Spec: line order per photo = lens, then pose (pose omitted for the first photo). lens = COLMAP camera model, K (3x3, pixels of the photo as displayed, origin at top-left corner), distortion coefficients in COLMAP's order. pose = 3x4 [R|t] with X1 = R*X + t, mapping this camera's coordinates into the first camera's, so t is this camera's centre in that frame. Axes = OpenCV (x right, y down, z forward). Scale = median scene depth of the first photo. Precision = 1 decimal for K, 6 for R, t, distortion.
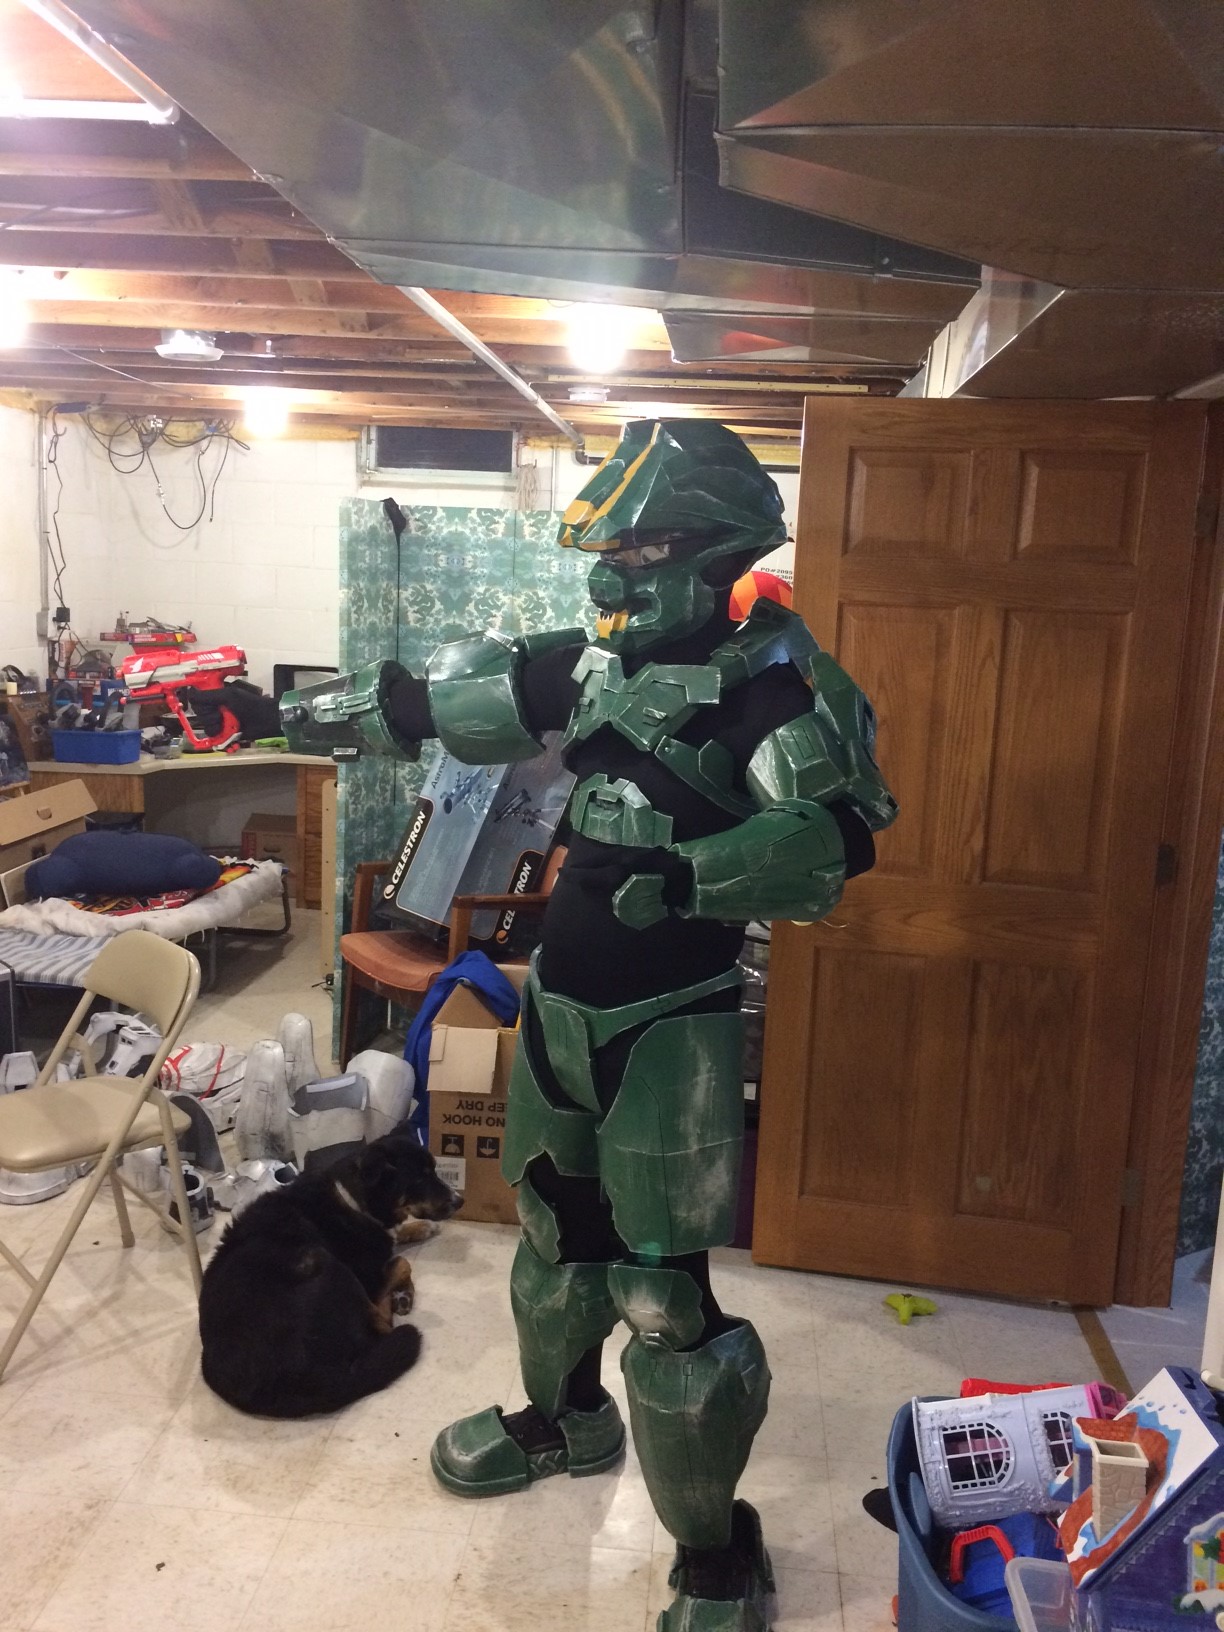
lens RADIAL K [[1390.2, 0, 608.7], [0, 1390.2, 805.1], [0, 0, 1]] dist [0.089383, -0.131191]
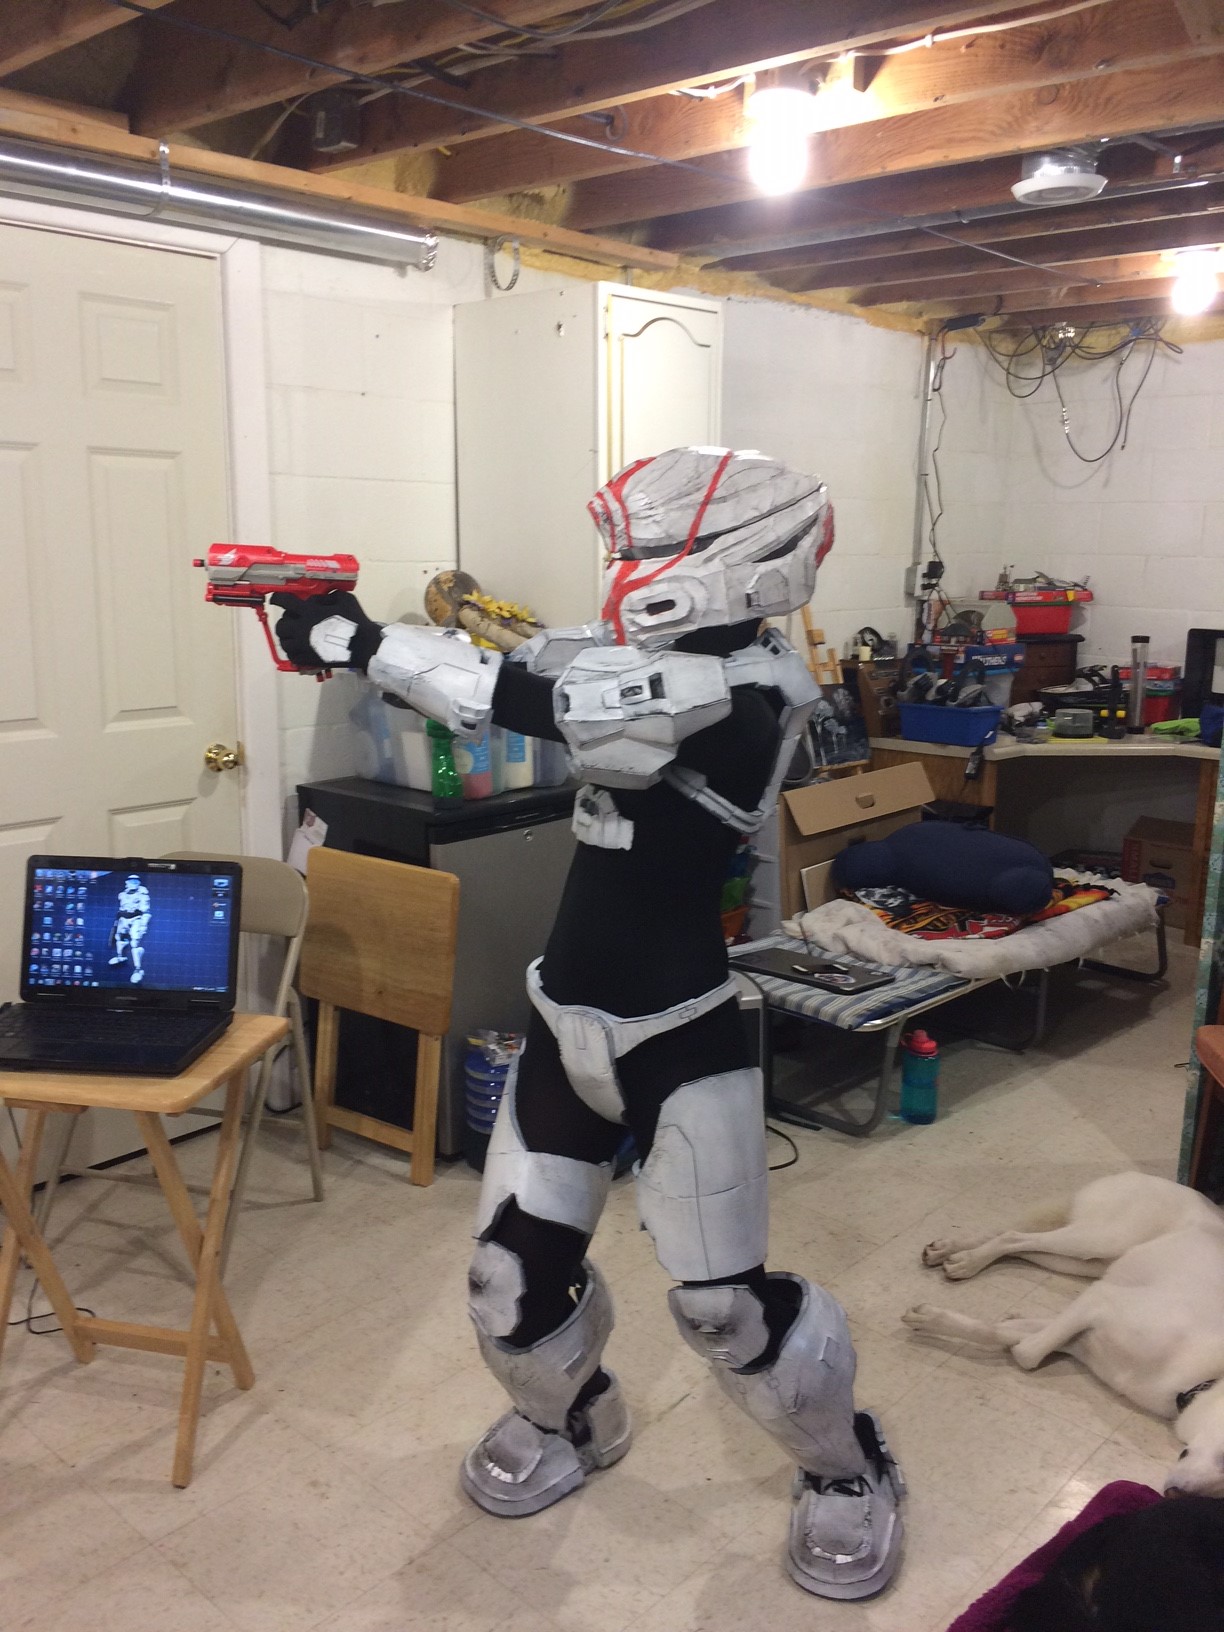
lens RADIAL K [[1392.5, 0, 610.5], [0, 1392.5, 804.5], [0, 0, 1]] dist [0.097463, -0.141637]
pose [[0.789623, 0.088484, -0.607179, -0.008140], [-0.076144, 0.996029, 0.046128, -0.016768], [0.608850, 0.009810, 0.793225, 0.204949]]
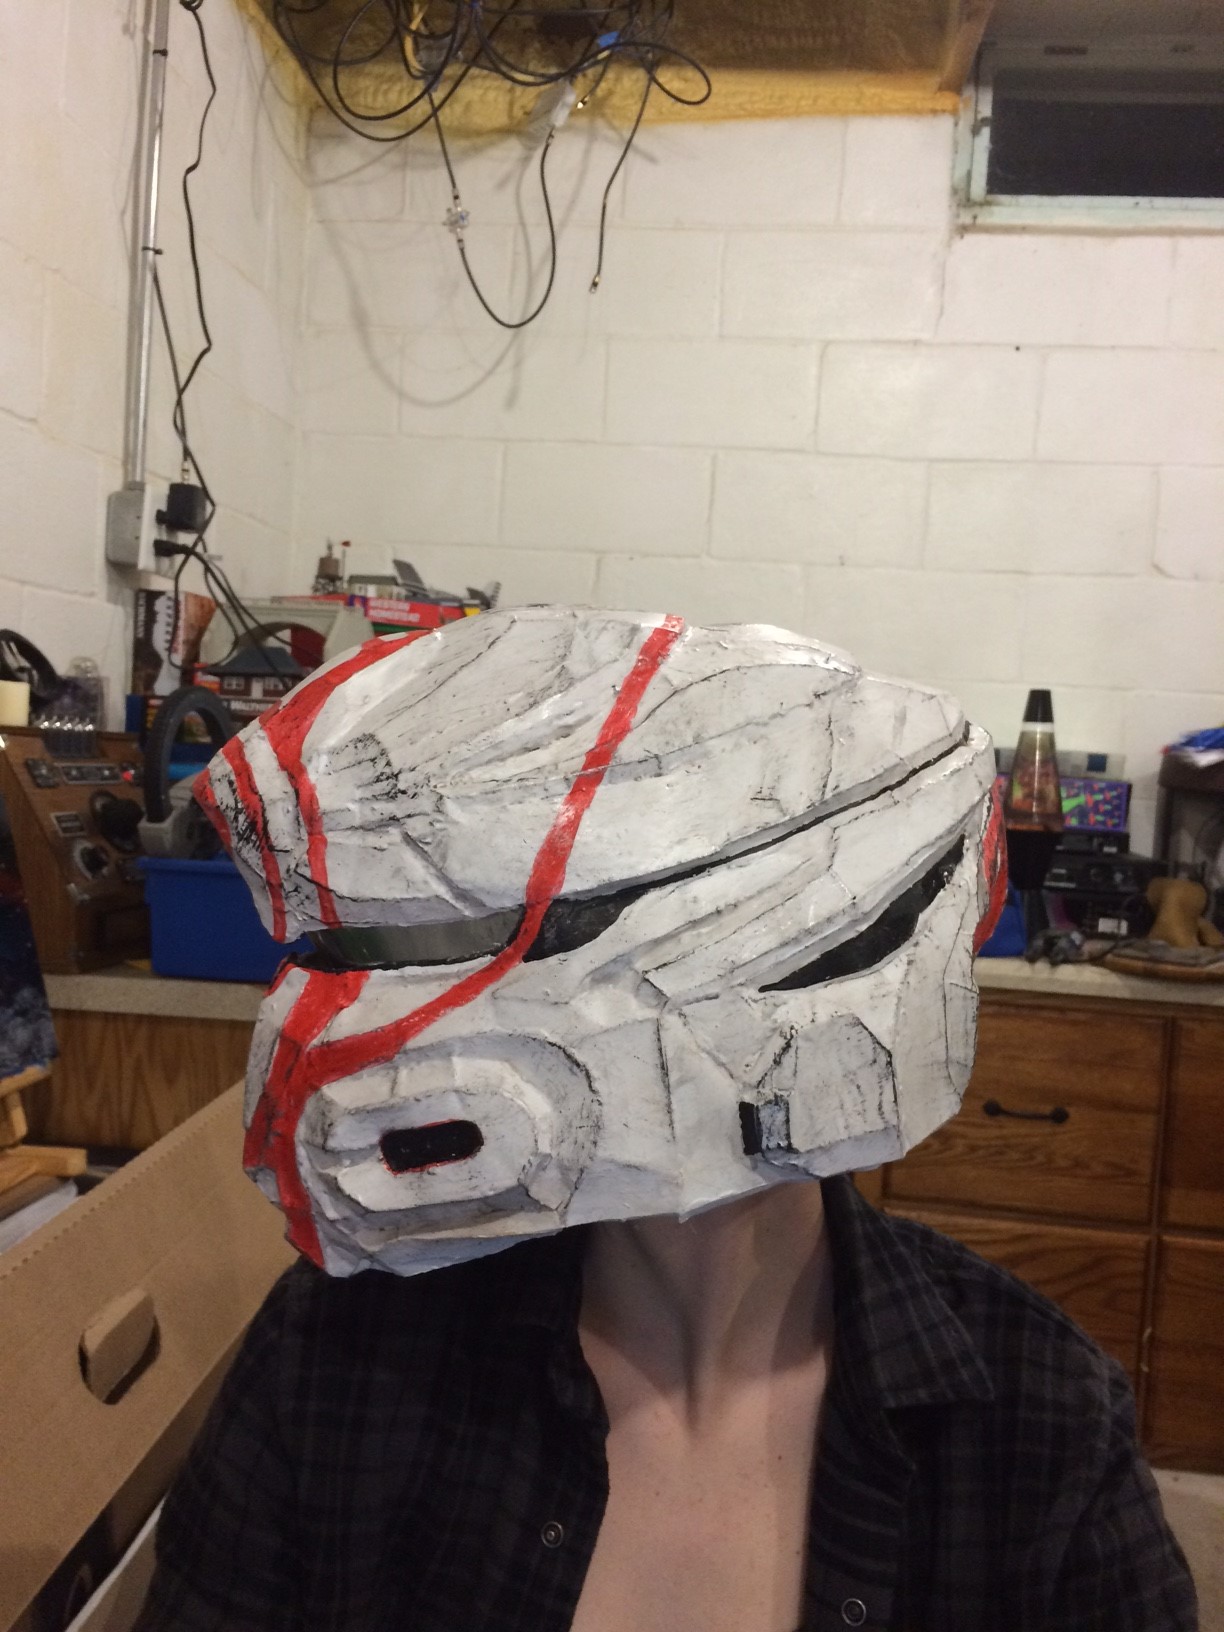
lens RADIAL K [[1390.2, 0, 608.7], [0, 1390.2, 805.1], [0, 0, 1]] dist [0.089383, -0.131191]
pose [[0.999622, 0.021038, -0.017701, -0.300374], [-0.022731, 0.994559, -0.101665, -0.037825], [0.015466, 0.102029, 0.994661, 0.726540]]
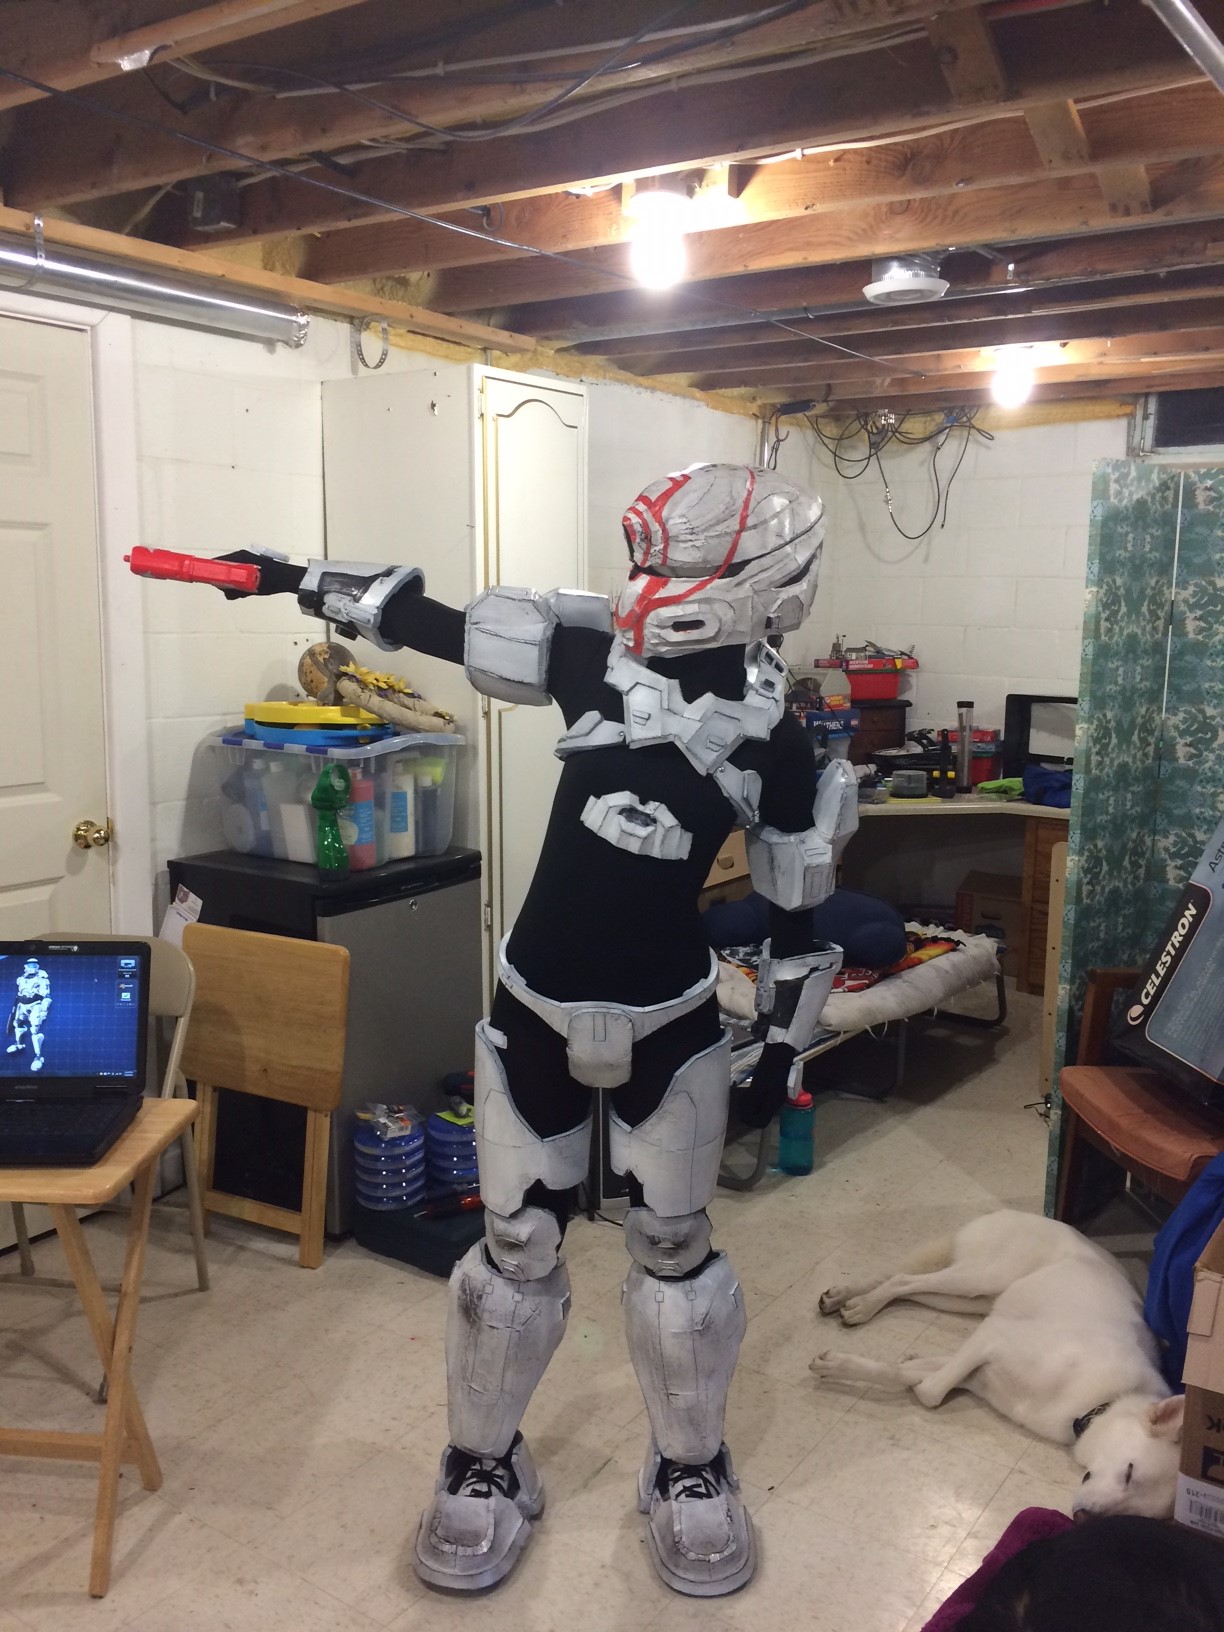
lens RADIAL K [[1390.2, 0, 608.7], [0, 1390.2, 805.1], [0, 0, 1]] dist [0.089383, -0.131191]
pose [[0.864940, 0.045778, -0.499783, -0.027547], [-0.057493, 0.998313, -0.008058, -0.016136], [0.498572, 0.035704, 0.866113, 0.182020]]
